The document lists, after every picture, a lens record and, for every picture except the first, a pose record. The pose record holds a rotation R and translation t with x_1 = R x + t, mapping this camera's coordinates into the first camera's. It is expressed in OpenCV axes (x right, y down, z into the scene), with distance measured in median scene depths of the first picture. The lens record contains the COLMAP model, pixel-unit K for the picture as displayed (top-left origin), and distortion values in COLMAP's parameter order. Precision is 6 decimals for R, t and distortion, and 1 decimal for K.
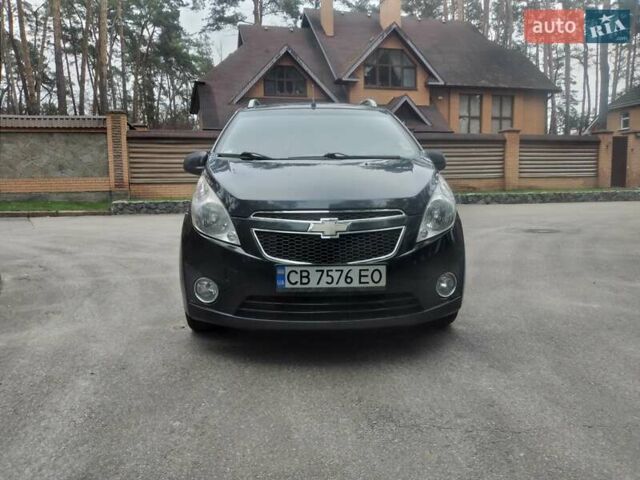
lens RADIAL K [[509.5, 0, 320.9], [0, 509.5, 255.5], [0, 0, 1]] dist [-0.009572, -0.012589]
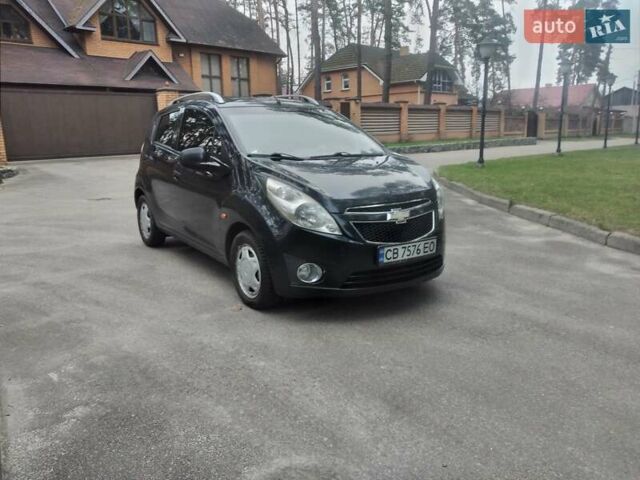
lens RADIAL K [[508.3, 0, 319.3], [0, 508.3, 259.1], [0, 0, 1]] dist [-0.008169, -0.012167]
pose [[0.846553, -0.130621, 0.516029, -0.727861], [0.078859, 0.989503, 0.121100, -0.099645], [-0.526430, -0.061824, 0.847968, -0.059264]]
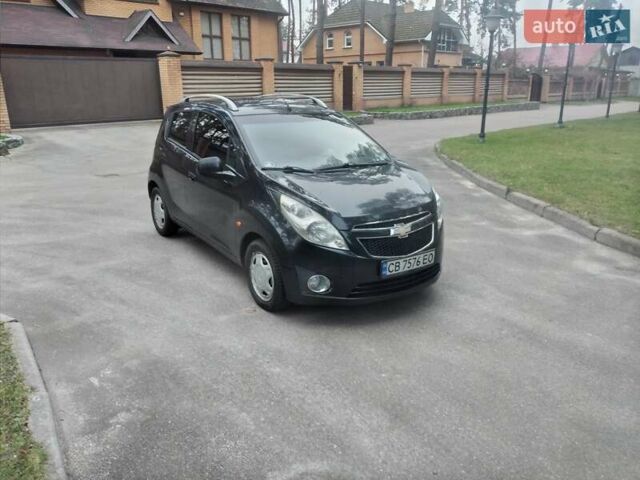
lens RADIAL K [[509.5, 0, 320.9], [0, 509.5, 255.5], [0, 0, 1]] dist [-0.009572, -0.012589]
pose [[0.845223, -0.160242, 0.509824, -0.786004], [0.065015, 0.977734, 0.199523, -0.243245], [-0.530444, -0.135495, 0.836822, -0.126821]]
